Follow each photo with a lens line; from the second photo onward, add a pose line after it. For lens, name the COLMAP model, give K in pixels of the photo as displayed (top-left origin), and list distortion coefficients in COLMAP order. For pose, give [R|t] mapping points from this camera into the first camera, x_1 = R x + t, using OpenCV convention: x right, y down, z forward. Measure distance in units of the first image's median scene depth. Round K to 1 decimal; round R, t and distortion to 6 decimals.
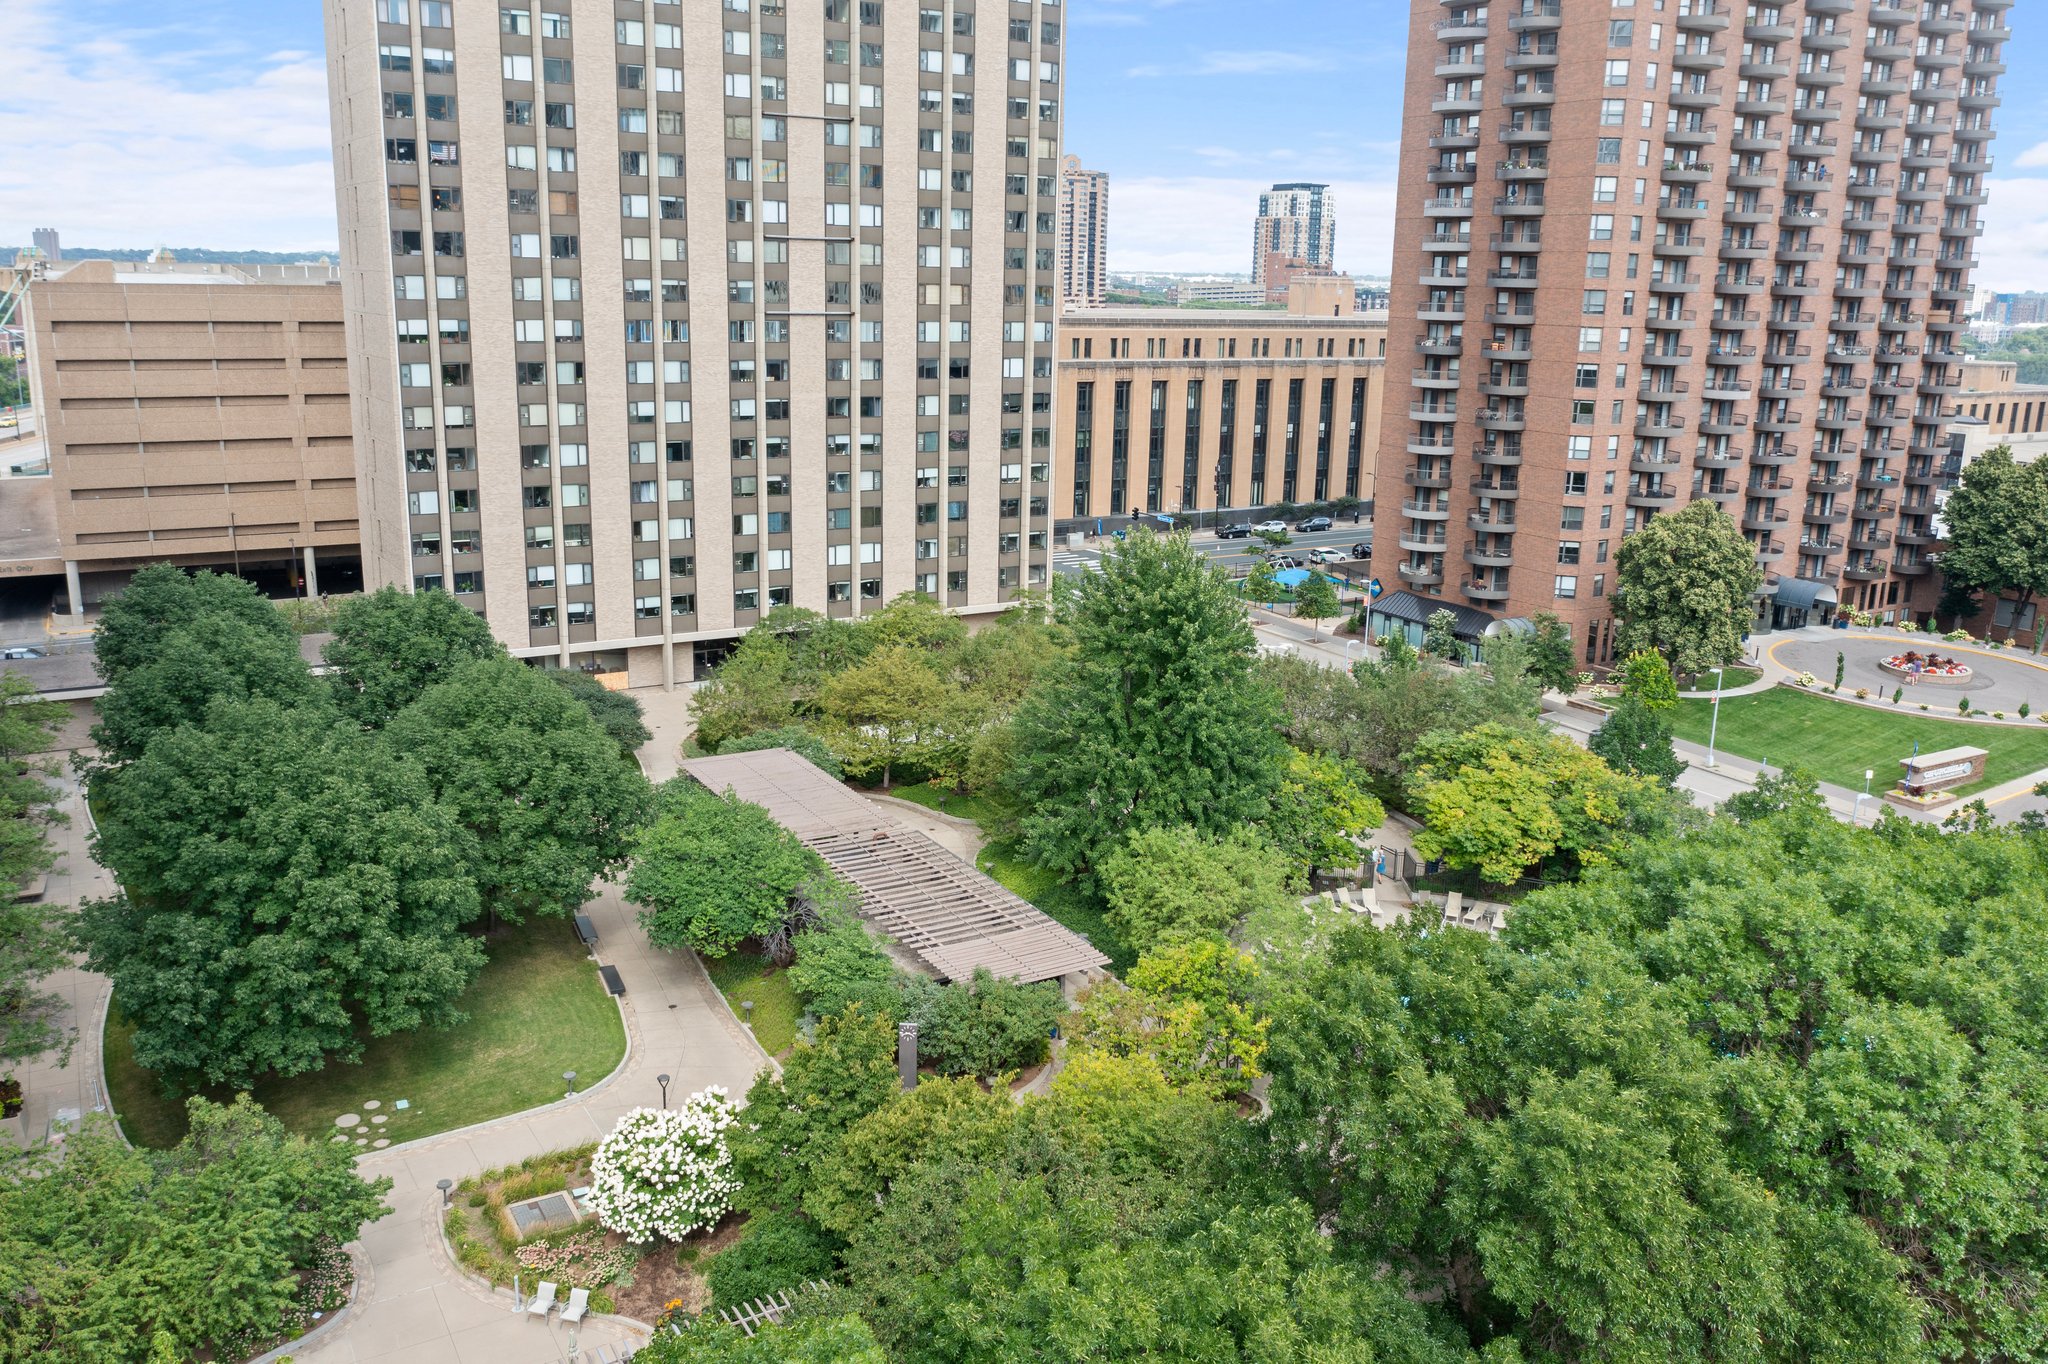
lens RADIAL K [[1621.7, 0, 1024.0], [0, 1621.7, 682.0], [0, 0, 1]] dist [-0.041029, 0.009621]
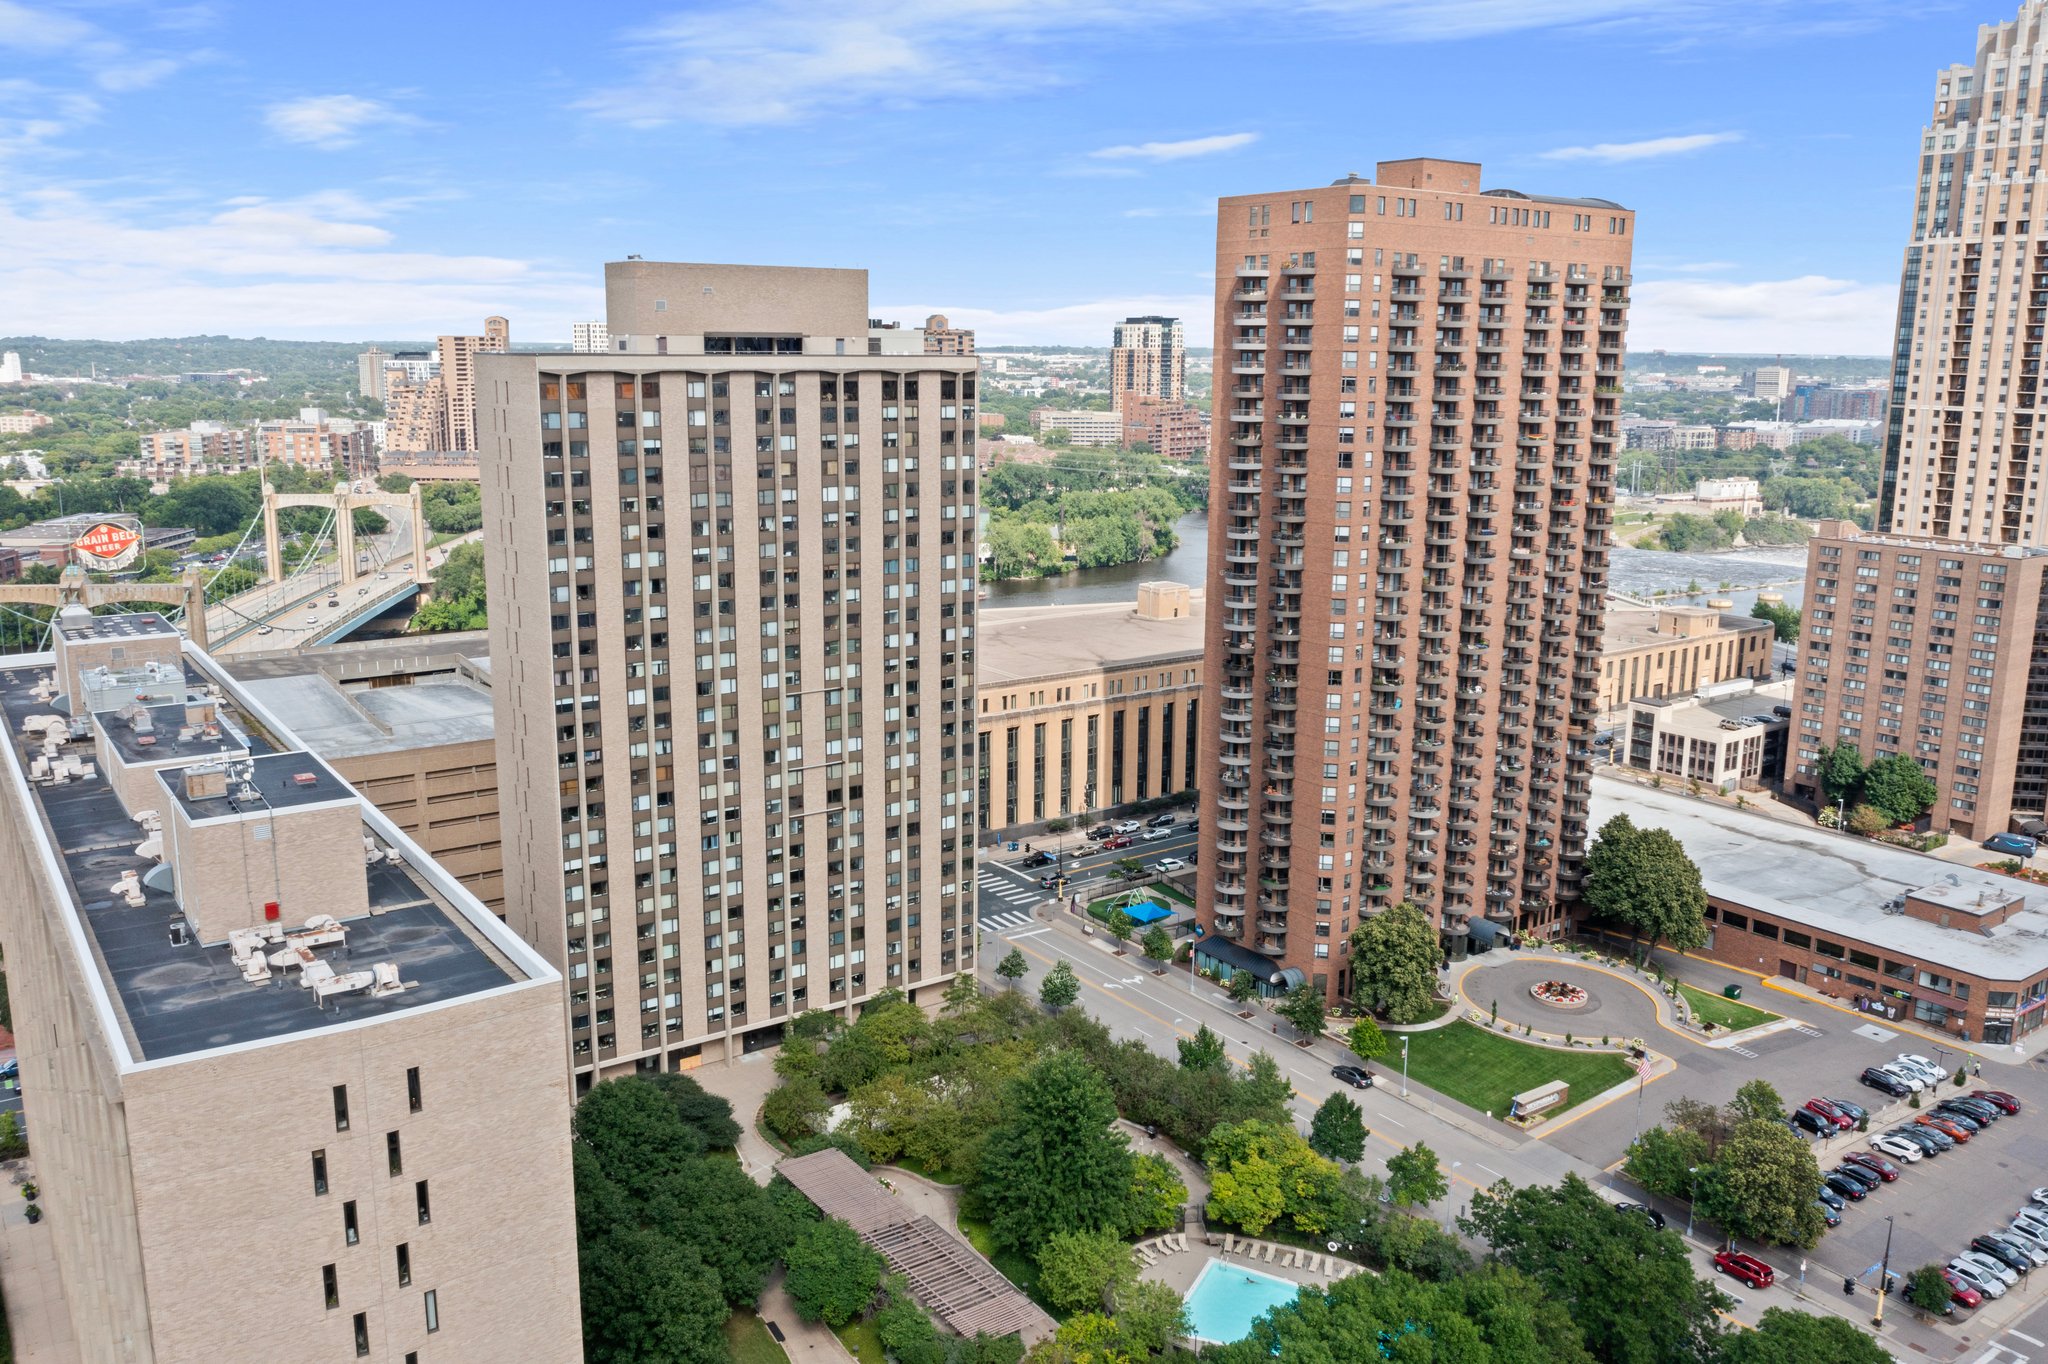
lens RADIAL K [[1621.7, 0, 1024.0], [0, 1621.7, 682.0], [0, 0, 1]] dist [-0.041029, 0.009621]
pose [[0.996384, -0.029995, 0.079490, -0.055279], [0.033367, 0.998584, -0.041442, -0.275795], [-0.078135, 0.043944, 0.995974, -0.522113]]
